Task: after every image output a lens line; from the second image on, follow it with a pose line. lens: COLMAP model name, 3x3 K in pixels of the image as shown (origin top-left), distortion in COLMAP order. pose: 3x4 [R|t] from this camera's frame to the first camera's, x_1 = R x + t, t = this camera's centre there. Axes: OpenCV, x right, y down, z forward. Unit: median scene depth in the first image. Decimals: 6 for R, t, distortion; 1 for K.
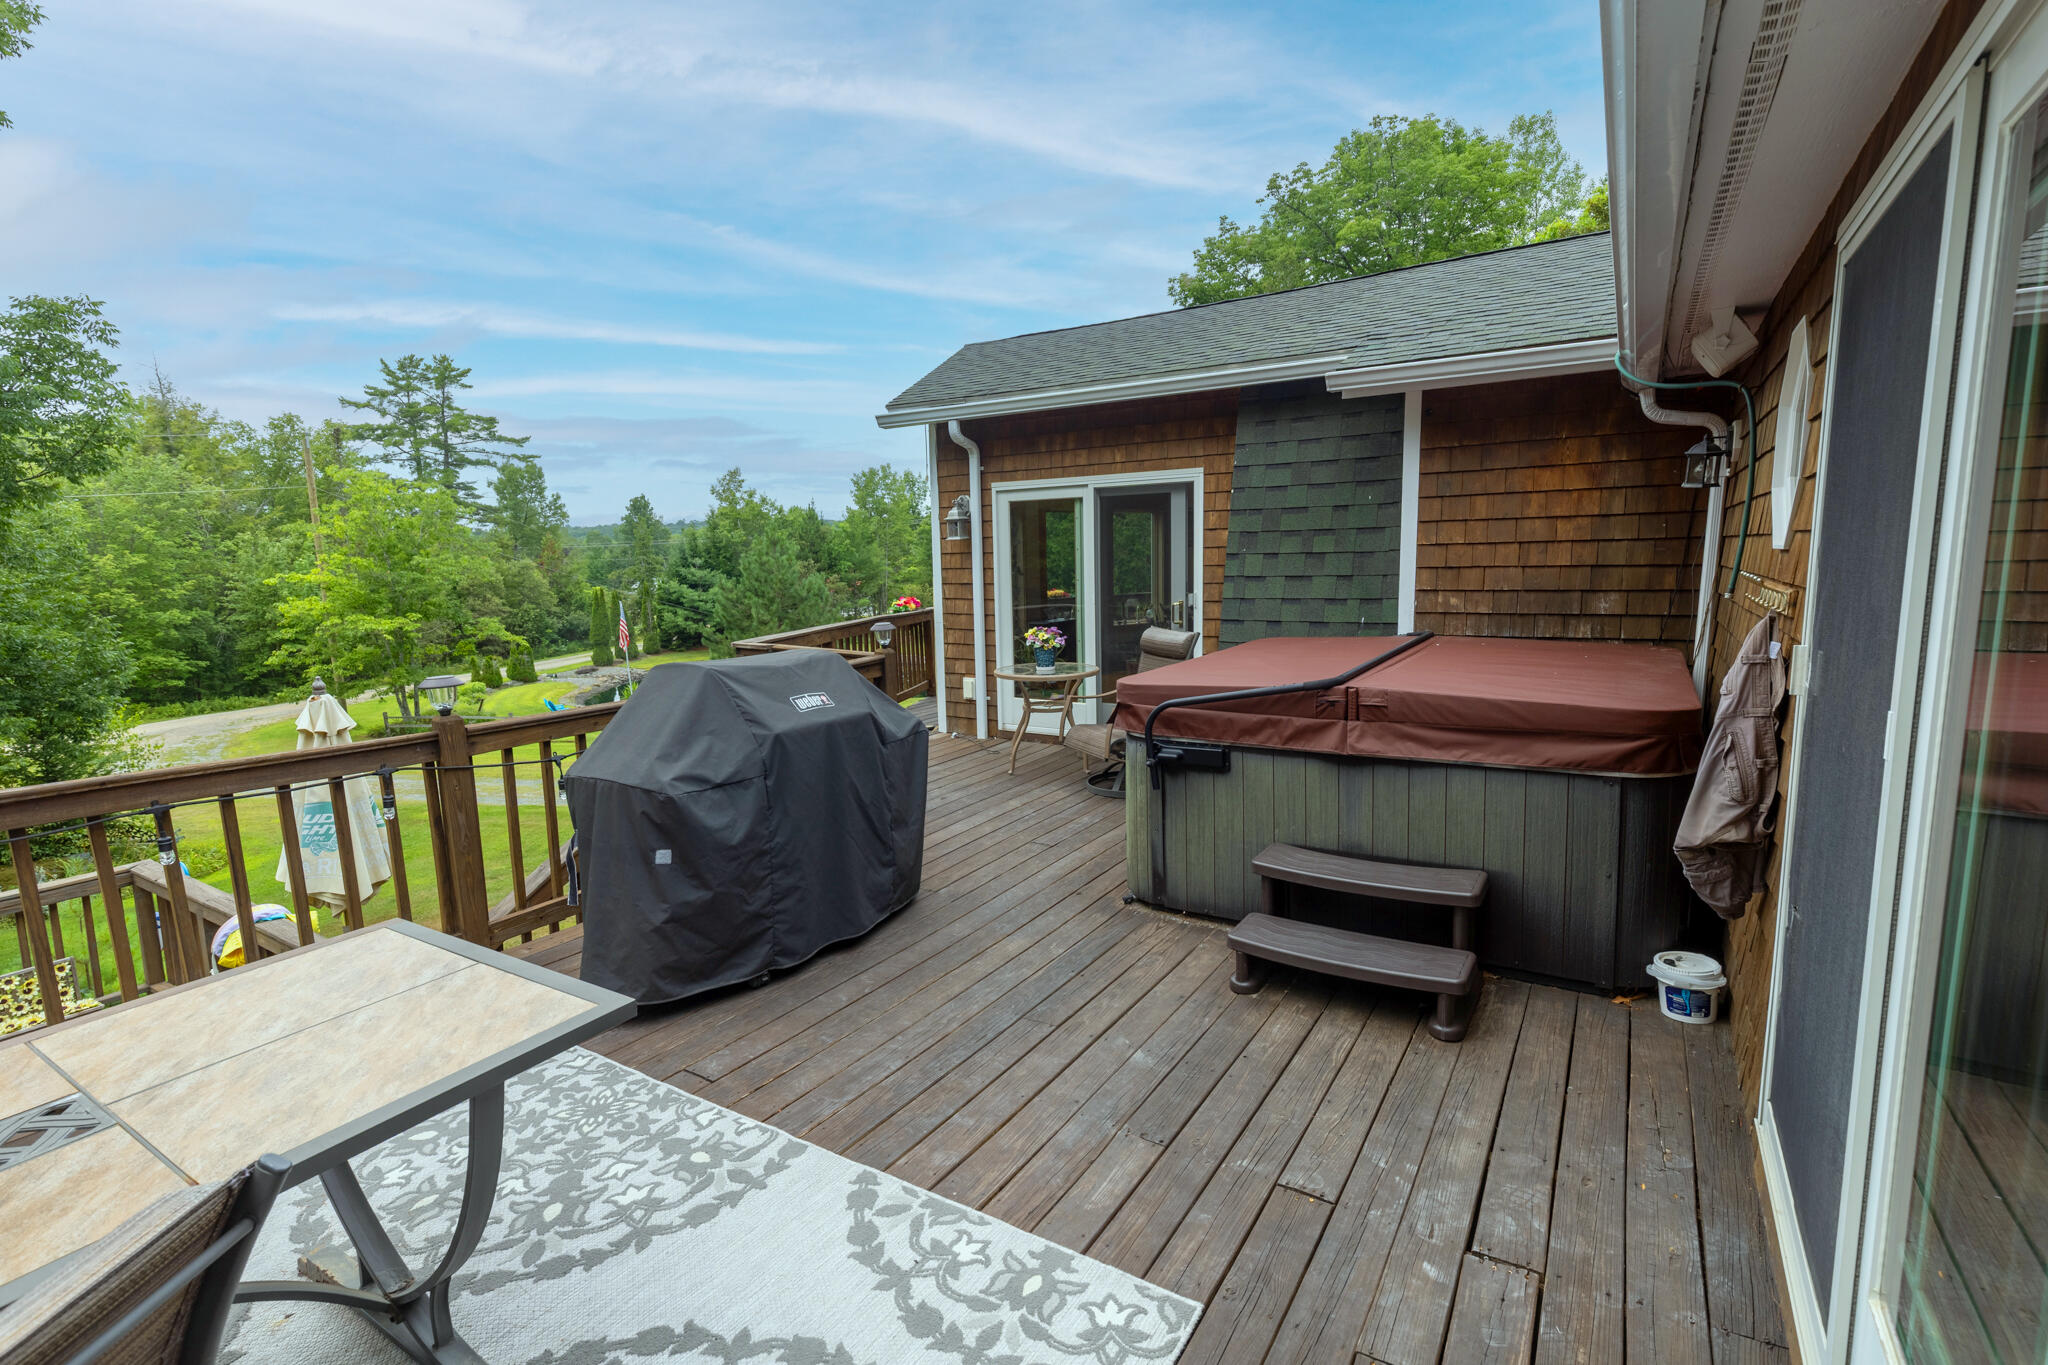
lens RADIAL K [[924.8, 0, 1037.9], [0, 924.8, 689.1], [0, 0, 1]] dist [0.004808, -0.000582]
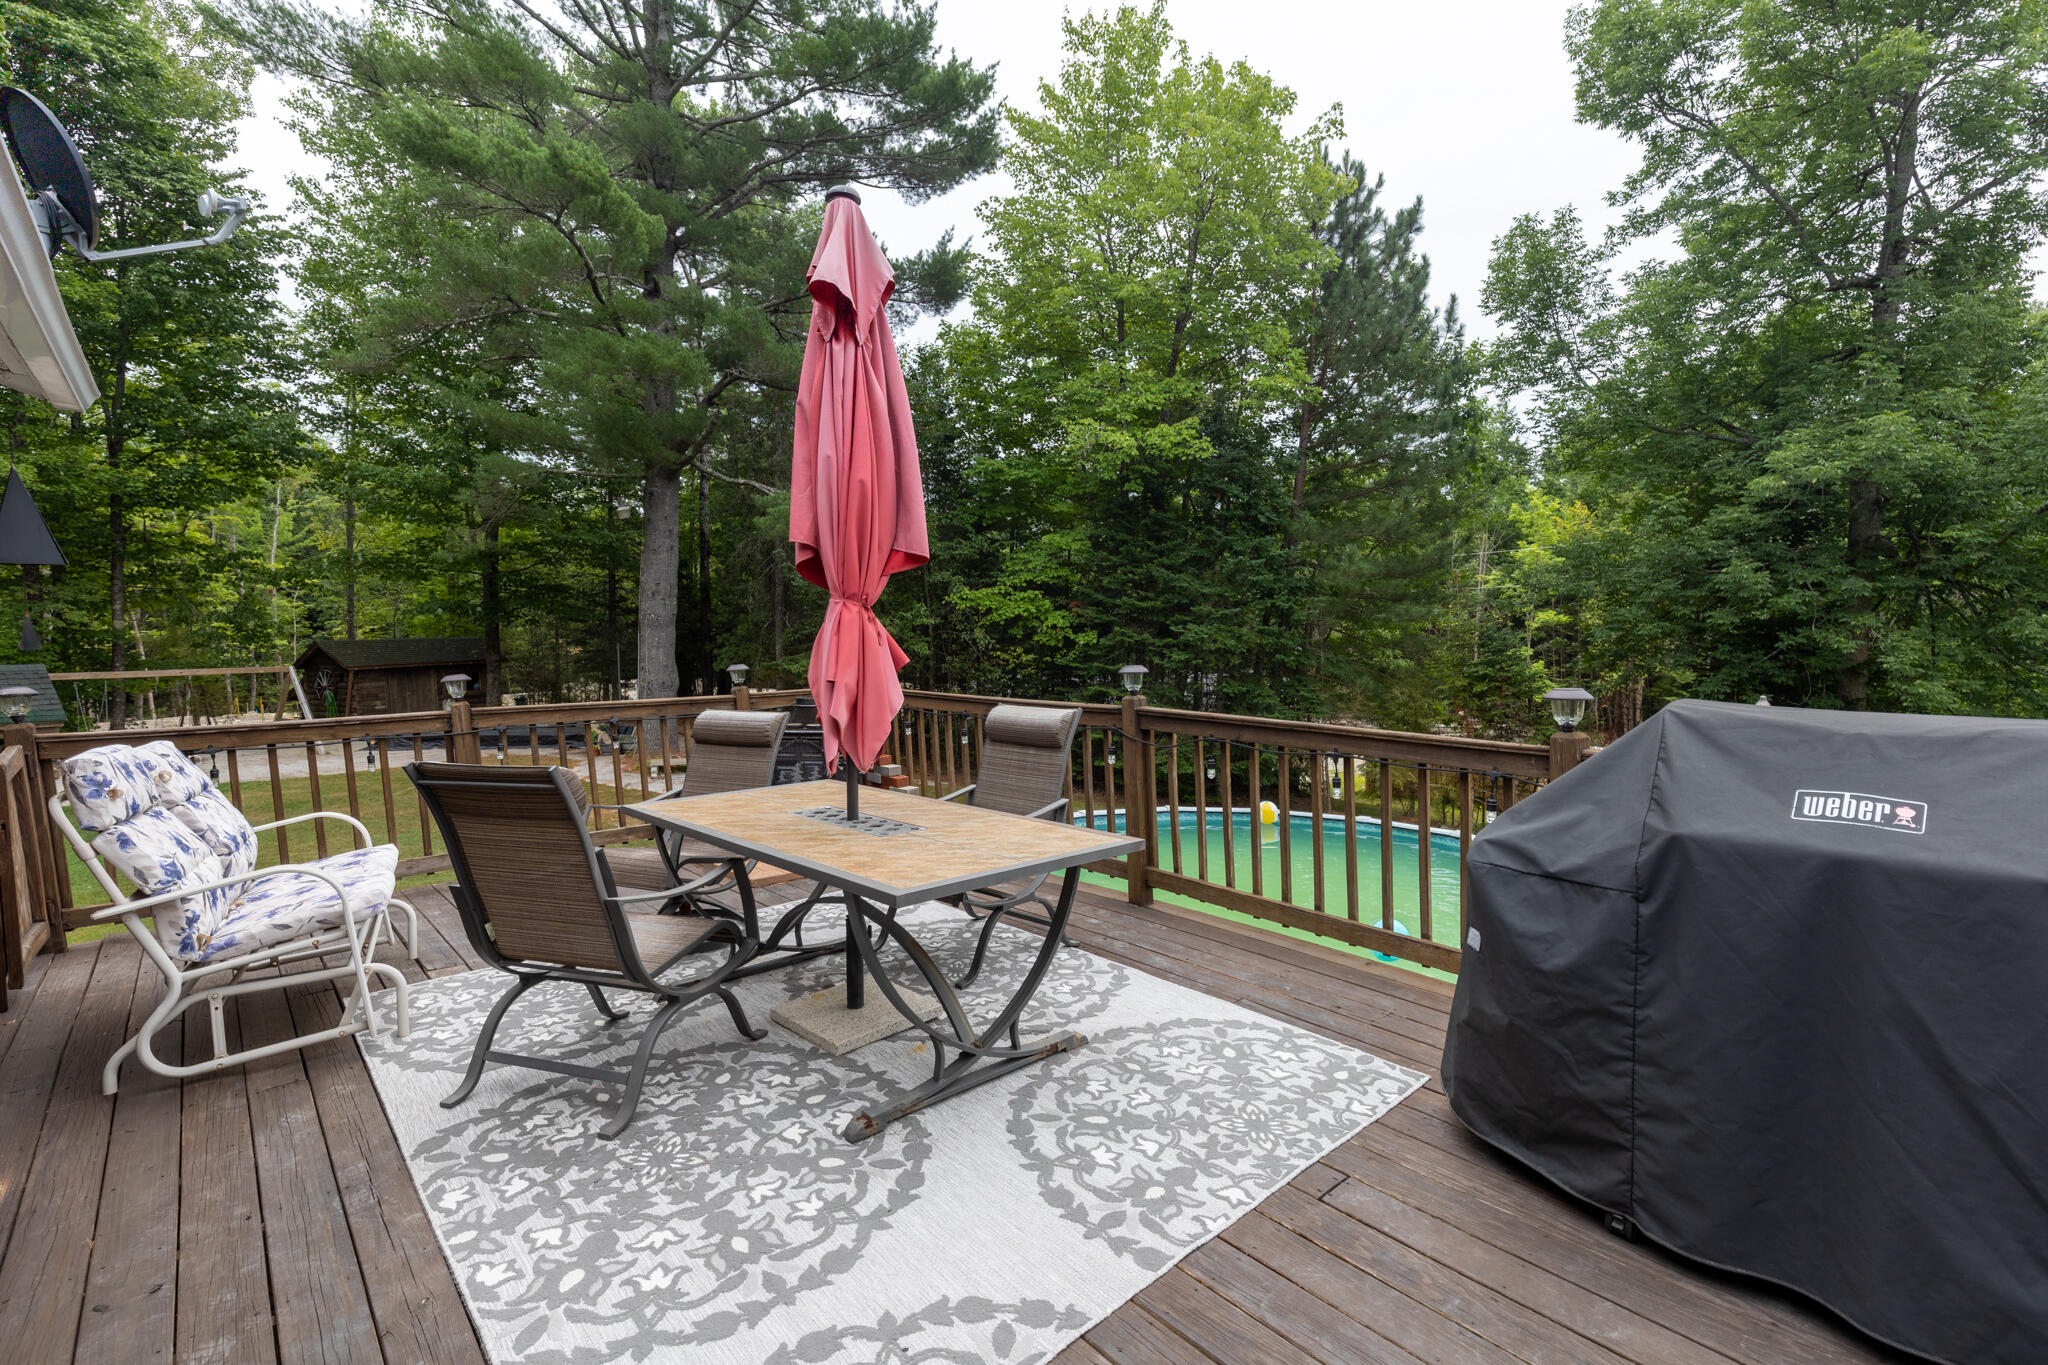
lens RADIAL K [[924.8, 0, 1025.8], [0, 924.8, 682.1], [0, 0, 1]] dist [0.004808, -0.000582]
pose [[-0.277507, 0.083695, -0.957071, 0.526614], [-0.112426, 0.986524, 0.118869, -0.095990], [0.954123, 0.140587, -0.264358, 1.073548]]
